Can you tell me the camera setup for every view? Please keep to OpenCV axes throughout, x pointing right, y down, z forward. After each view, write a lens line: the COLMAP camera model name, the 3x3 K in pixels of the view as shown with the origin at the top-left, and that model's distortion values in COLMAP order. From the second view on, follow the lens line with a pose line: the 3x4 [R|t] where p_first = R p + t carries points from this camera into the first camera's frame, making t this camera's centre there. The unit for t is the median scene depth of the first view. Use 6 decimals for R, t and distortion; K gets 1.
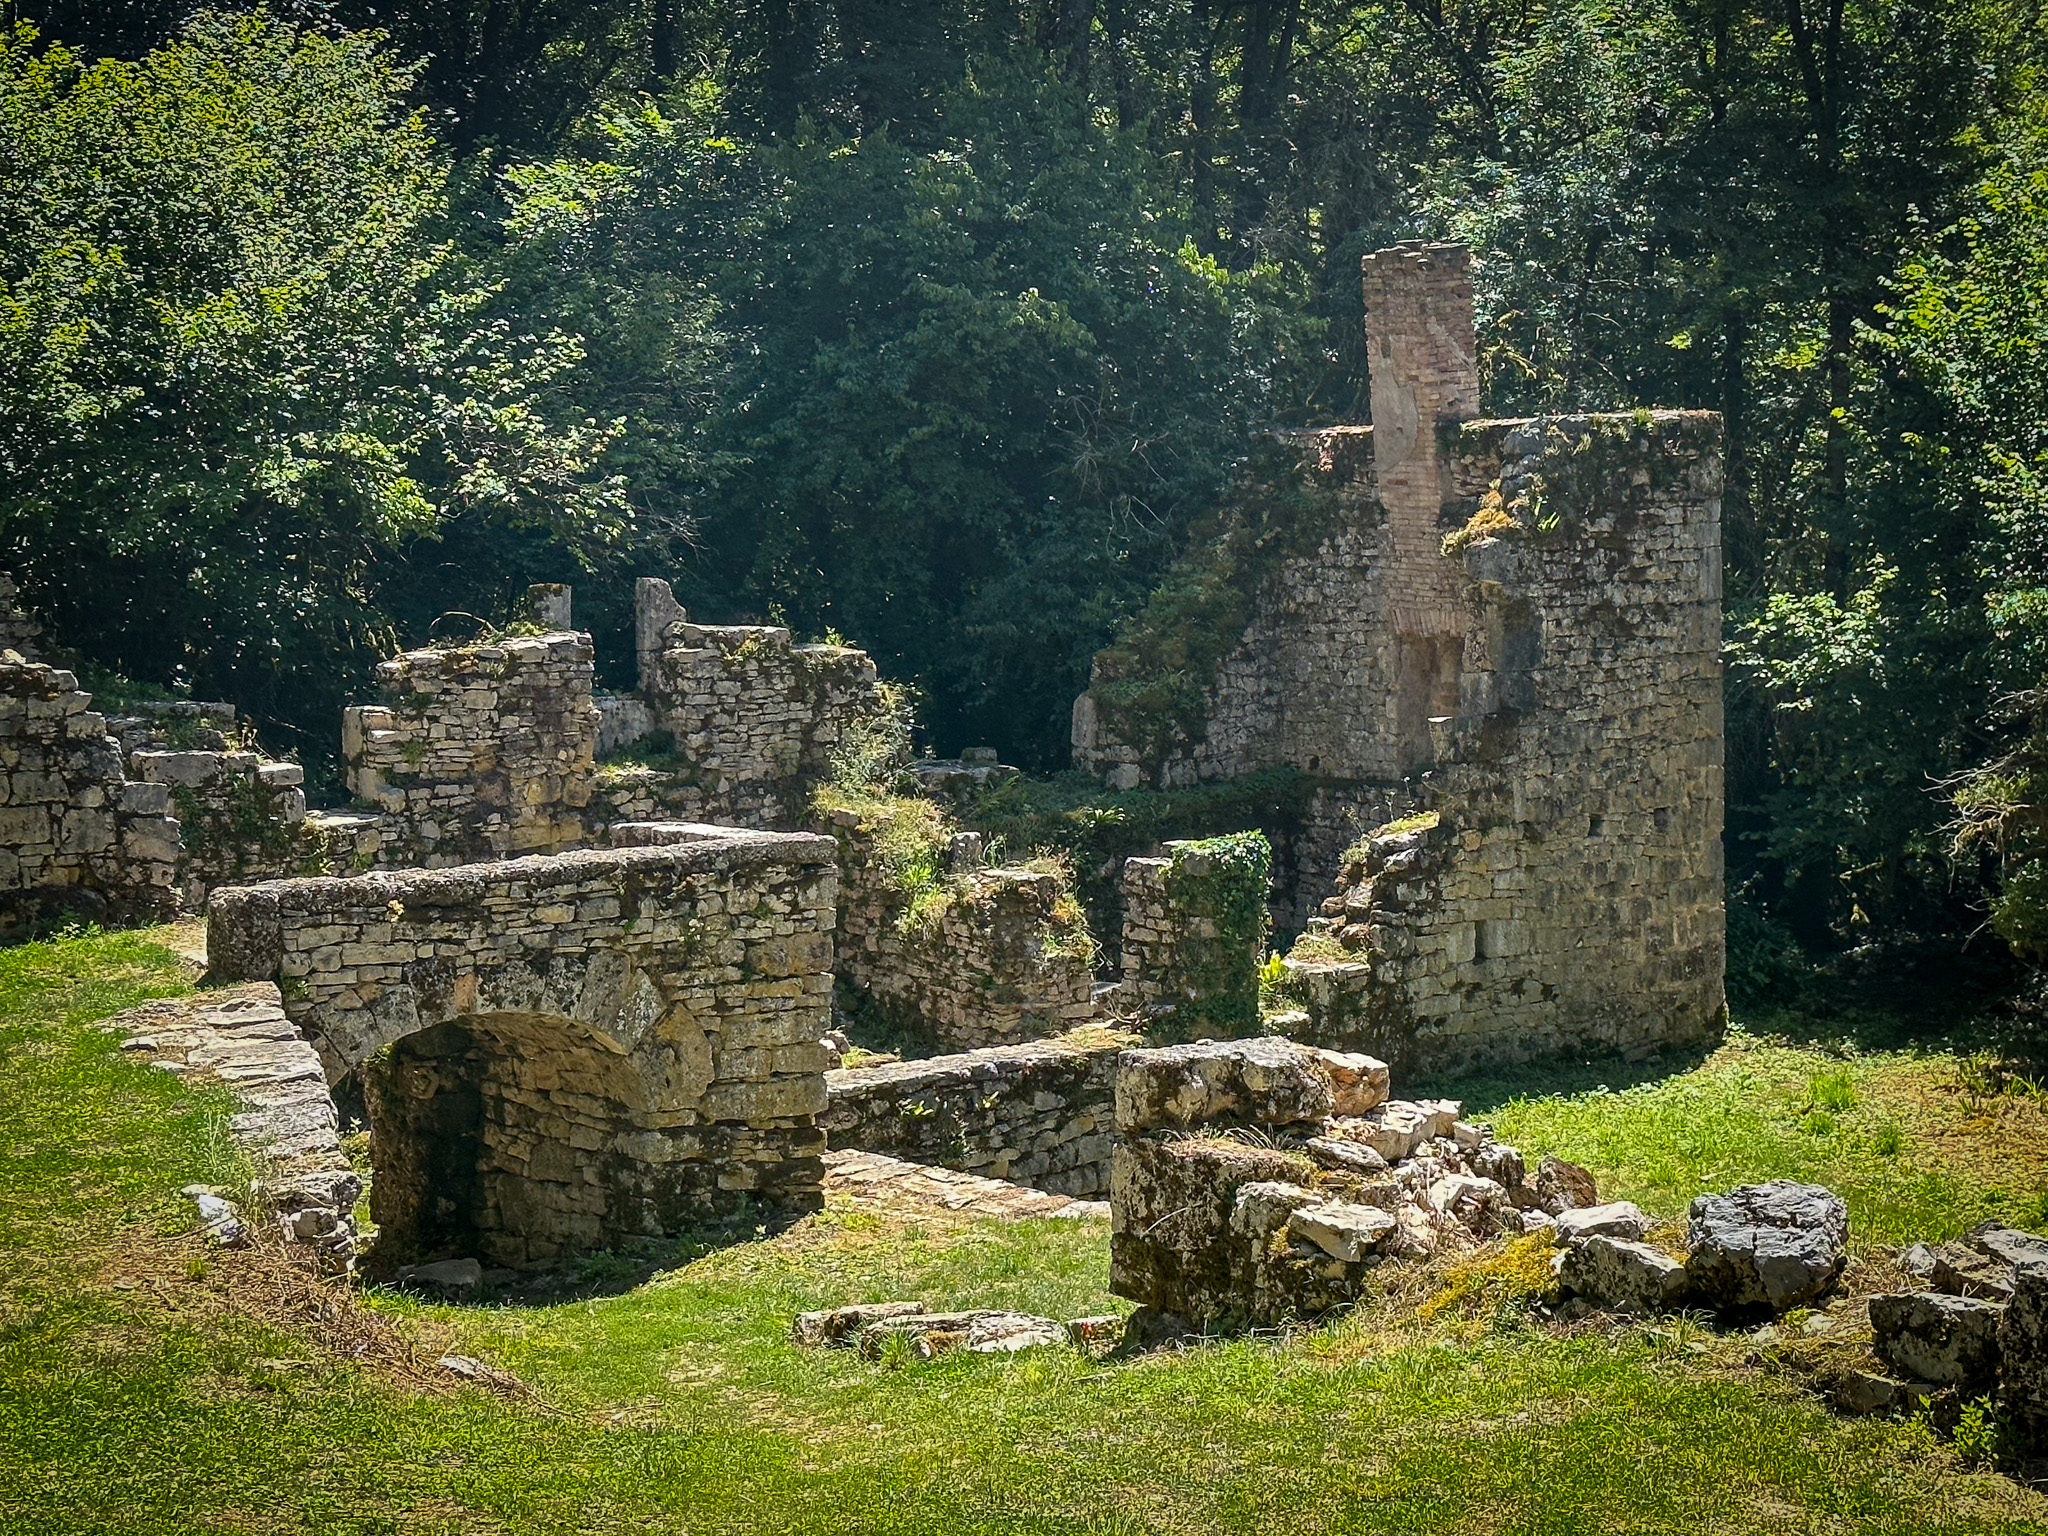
lens RADIAL K [[2888.5, 0, 1024.6], [0, 2888.5, 772.7], [0, 0, 1]] dist [0.036675, 0.000000]
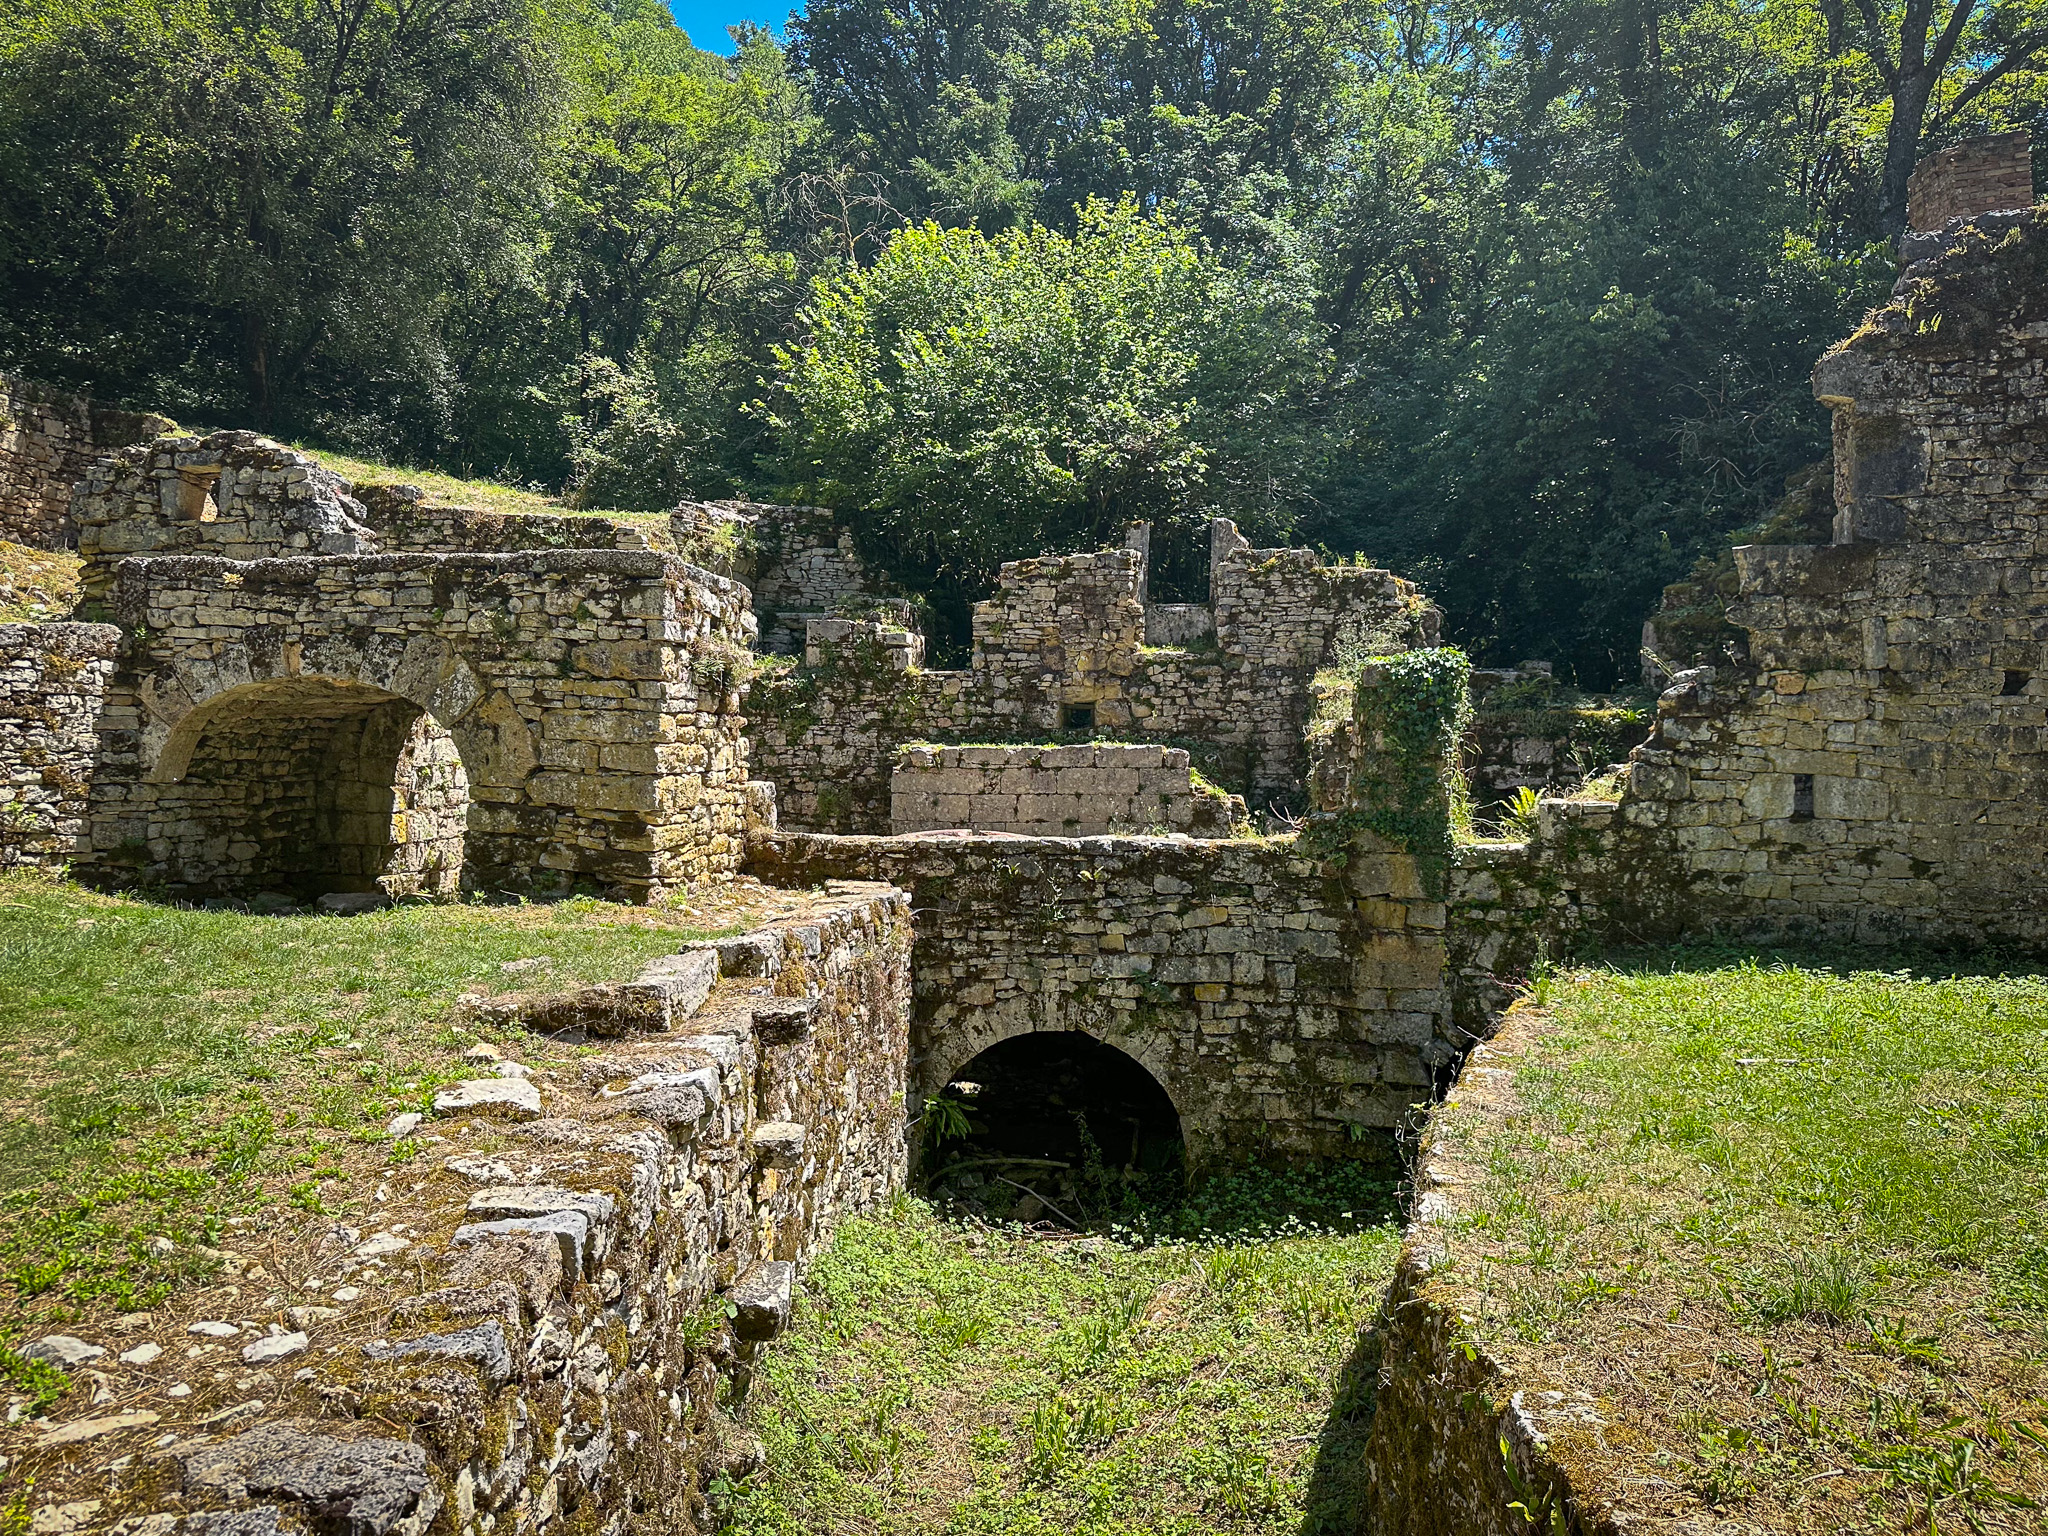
lens RADIAL K [[1351.2, 0, 1024.8], [0, 1351.2, 757.0], [0, 0, 1]] dist [-0.002826, 0.002925]
pose [[0.724105, 0.034804, -0.688811, 0.281731], [-0.069070, 0.997364, -0.022215, 0.074639], [0.686222, 0.063662, 0.724600, 0.552160]]
